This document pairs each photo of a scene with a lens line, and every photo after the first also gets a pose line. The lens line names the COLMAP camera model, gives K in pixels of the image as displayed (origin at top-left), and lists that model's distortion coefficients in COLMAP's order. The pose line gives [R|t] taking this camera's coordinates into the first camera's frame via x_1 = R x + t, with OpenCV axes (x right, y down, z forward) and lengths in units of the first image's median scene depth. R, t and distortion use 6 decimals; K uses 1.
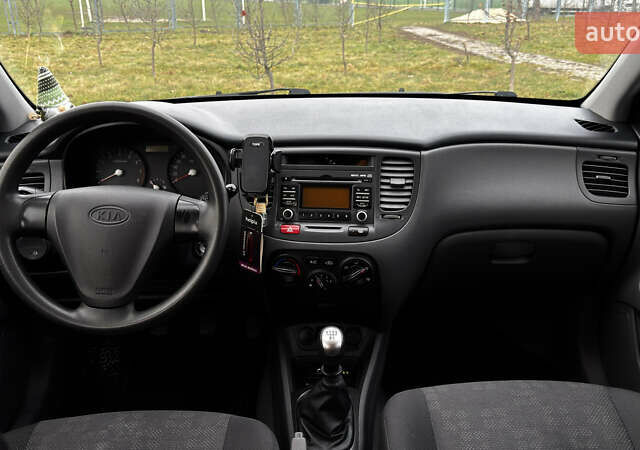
lens RADIAL K [[606.4, 0, 320.0], [0, 606.4, 225.0], [0, 0, 1]] dist [0.052189, -0.120030]
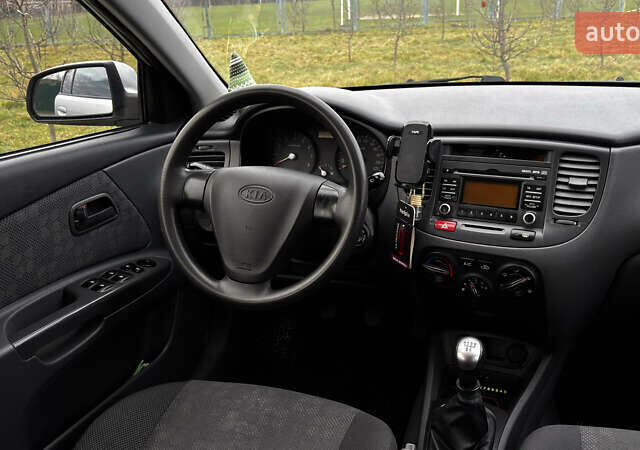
lens RADIAL K [[606.4, 0, 320.0], [0, 606.4, 225.0], [0, 0, 1]] dist [0.052189, -0.120030]
pose [[0.925469, 0.093676, -0.367060, 0.112311], [-0.090796, 0.995552, 0.025146, 0.000173], [0.367783, 0.010056, 0.929857, 0.070087]]
